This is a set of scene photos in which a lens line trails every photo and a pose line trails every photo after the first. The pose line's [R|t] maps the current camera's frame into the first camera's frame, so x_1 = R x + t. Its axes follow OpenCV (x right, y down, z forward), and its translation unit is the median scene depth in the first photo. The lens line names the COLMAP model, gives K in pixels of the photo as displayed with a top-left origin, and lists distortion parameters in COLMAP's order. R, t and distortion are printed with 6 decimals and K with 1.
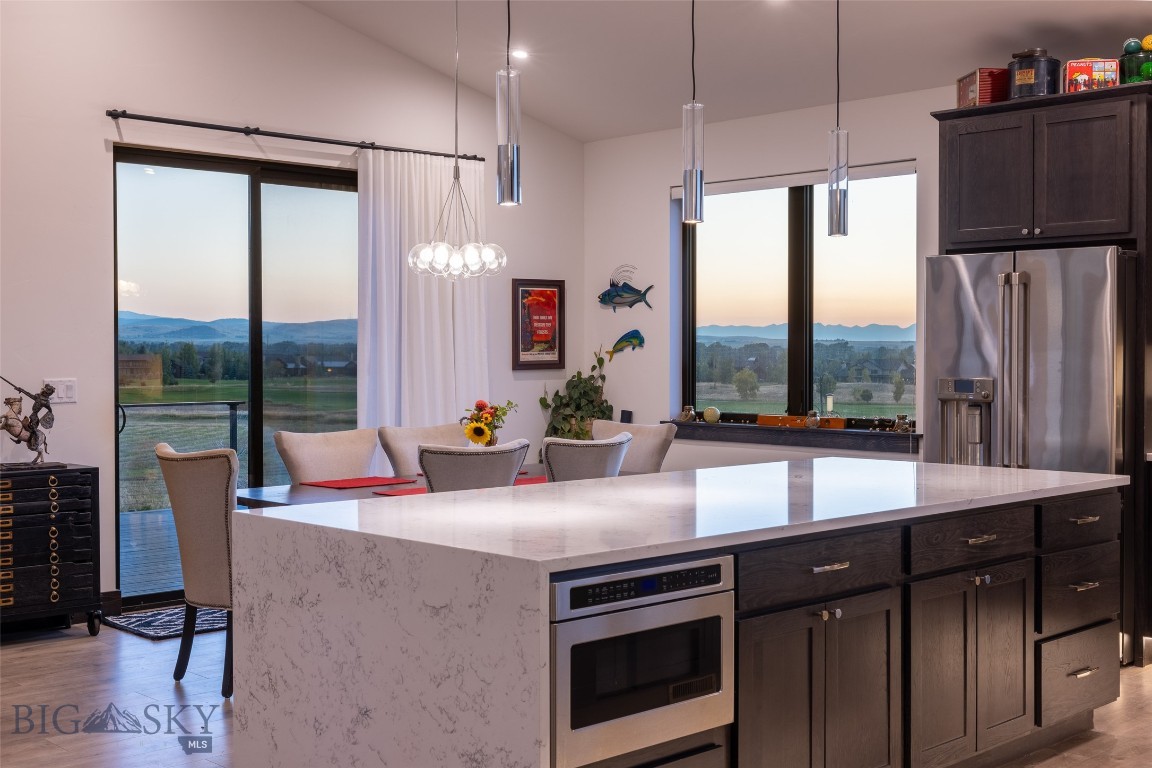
lens RADIAL K [[1372.7, 0, 571.7], [0, 1372.7, 378.2], [0, 0, 1]] dist [-0.005020, 0.000000]
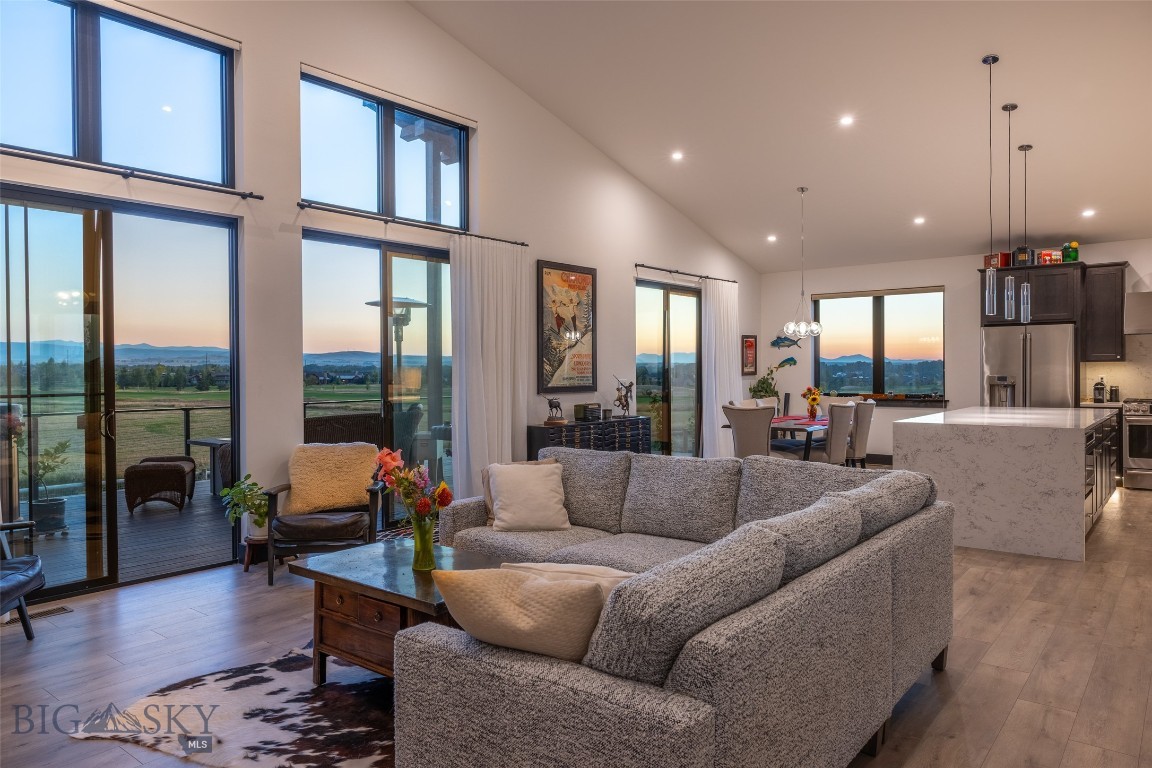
lens RADIAL K [[766.5, 0, 574.6], [0, 766.5, 379.8], [0, 0, 1]] dist [-0.001287, 0.005348]
pose [[0.992083, -0.008191, 0.125315, -0.643371], [0.008840, 0.999950, -0.004620, 0.006736], [-0.125271, 0.005691, 0.992106, -0.289947]]
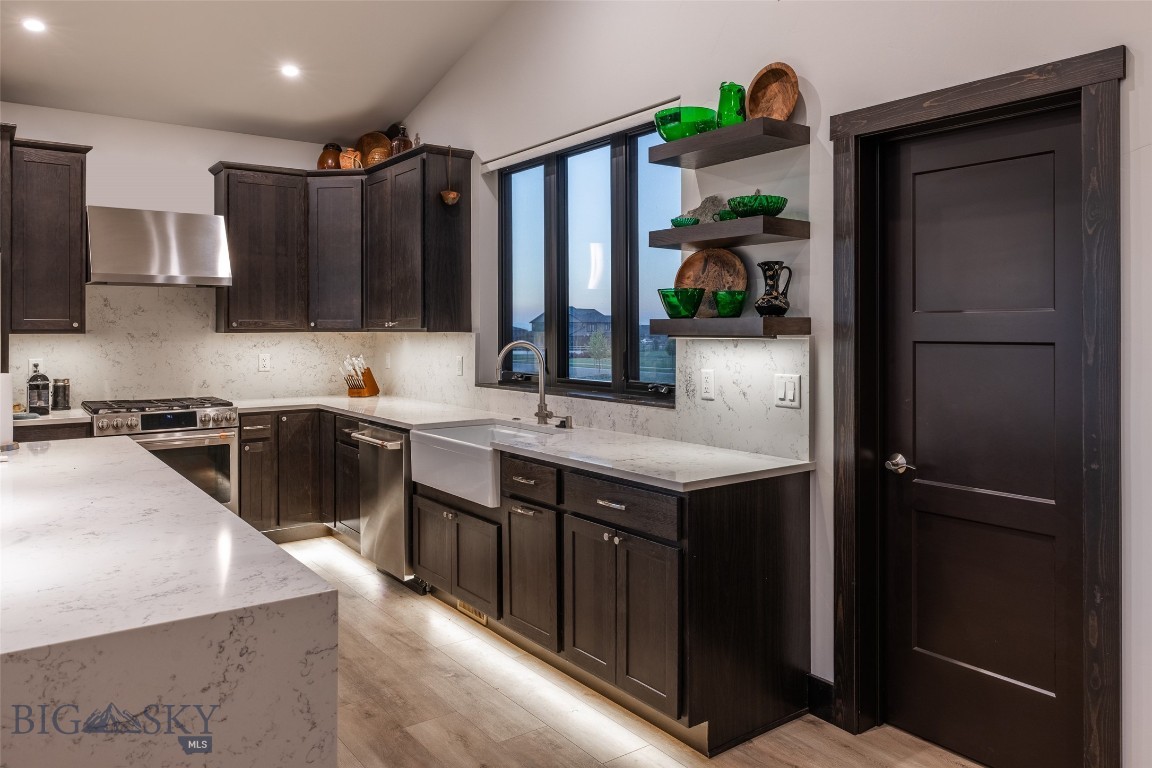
lens RADIAL K [[821.3, 0, 605.7], [0, 821.3, 328.3], [0, 0, 1]] dist [0.002480, -0.001468]
pose [[0.111594, 0.005466, 0.993739, -0.237075], [0.017595, 0.999817, -0.007475, -0.012913], [-0.993598, 0.018319, 0.111477, 0.339696]]
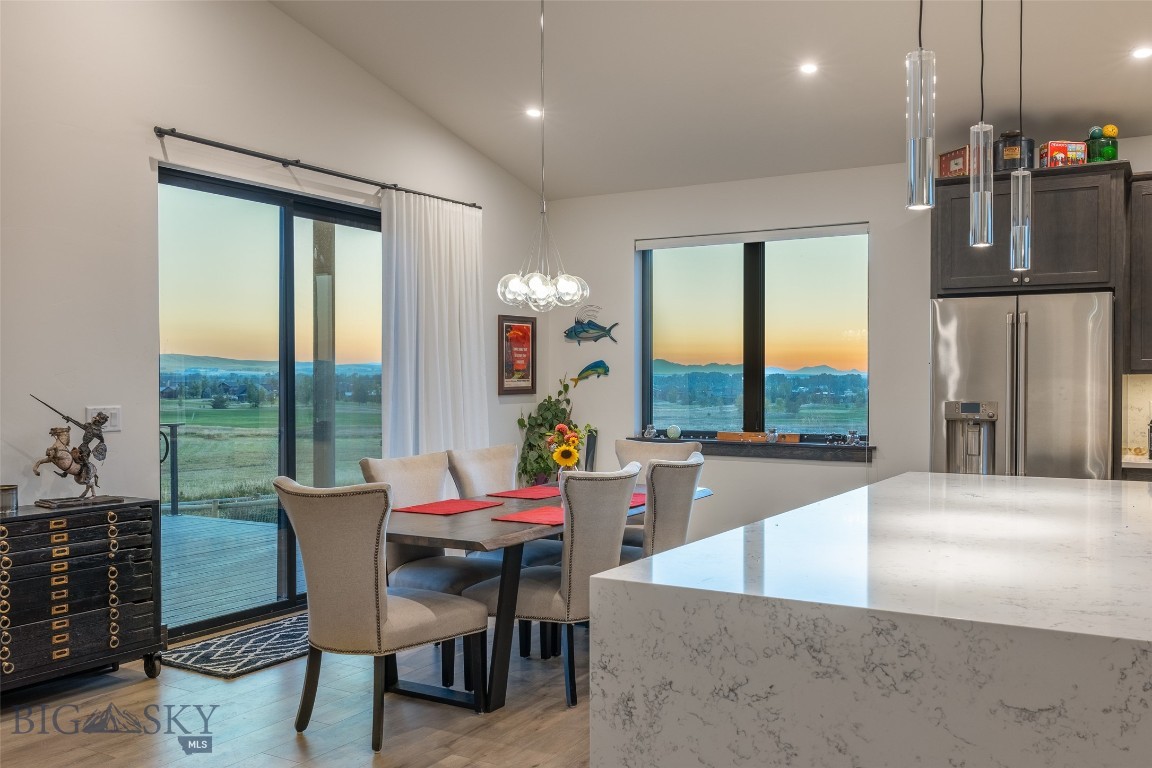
lens RADIAL K [[972.3, 0, 646.0], [0, 972.3, 394.5], [0, 0, 1]] dist [-0.003692, 0.002806]
pose [[0.955440, -0.002910, 0.295171, -0.223470], [0.004194, 0.999984, -0.003718, -0.003786], [-0.295155, 0.004791, 0.955437, 0.262974]]
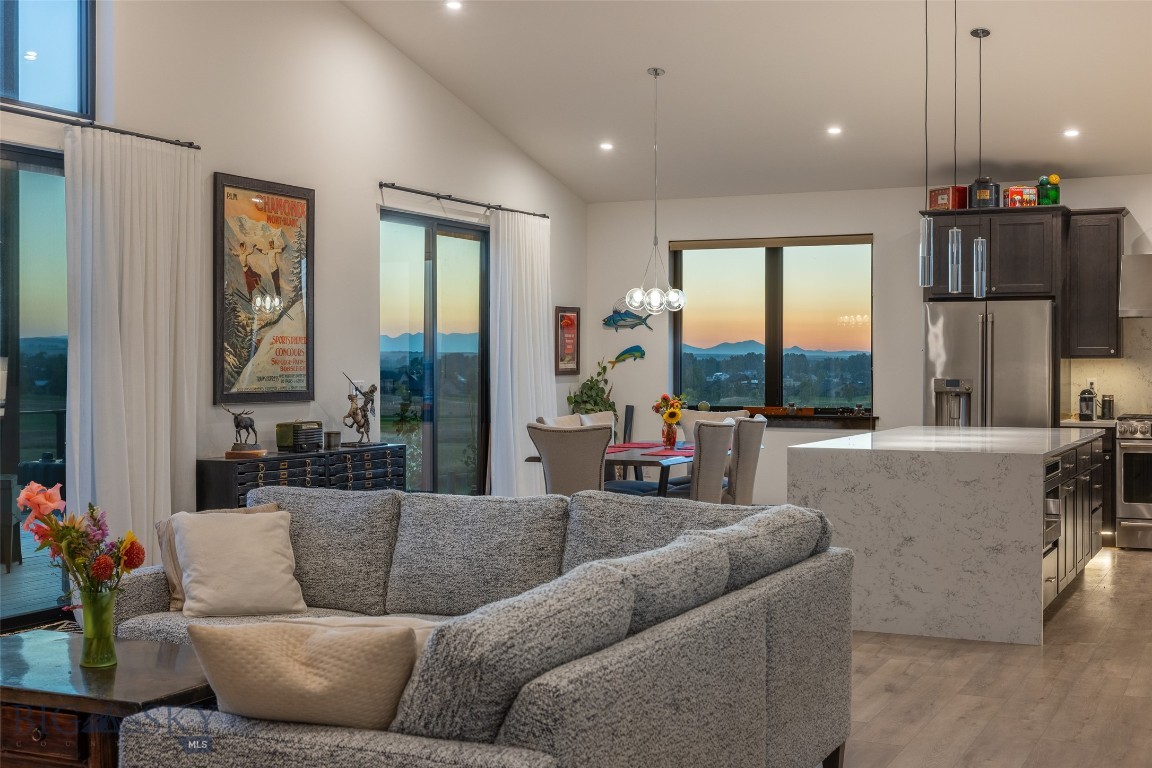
lens RADIAL K [[1455.4, 0, 574.7], [0, 1455.4, 382.5], [0, 0, 1]] dist [0.005175, 0.000000]
pose [[0.935826, -0.002980, 0.352449, -0.707737], [0.004831, 0.999979, -0.004372, 0.009728], [-0.352429, 0.005794, 0.935821, -0.434663]]
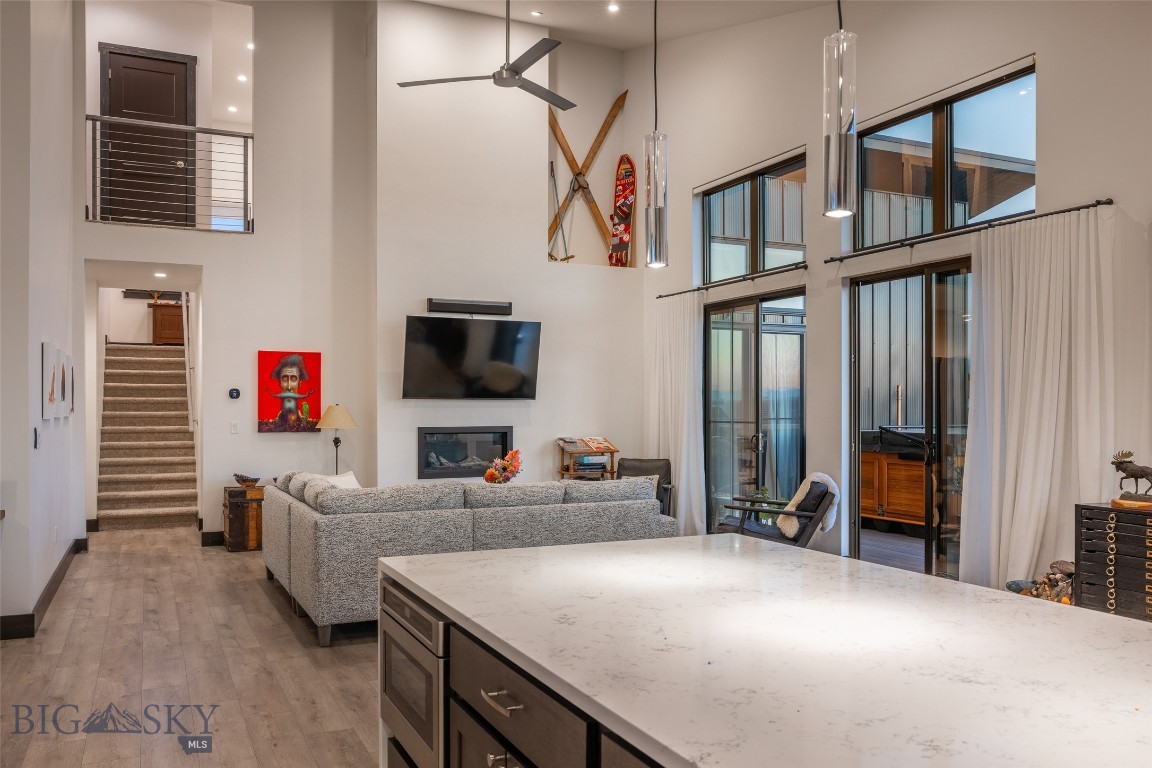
lens RADIAL K [[912.7, 0, 565.2], [0, 912.7, 395.7], [0, 0, 1]] dist [0.011572, -0.000055]
pose [[-0.328433, -0.011287, -0.944460, 0.367467], [-0.014400, 0.999872, -0.006942, -0.013838], [0.944417, 0.011320, -0.328554, 0.669313]]
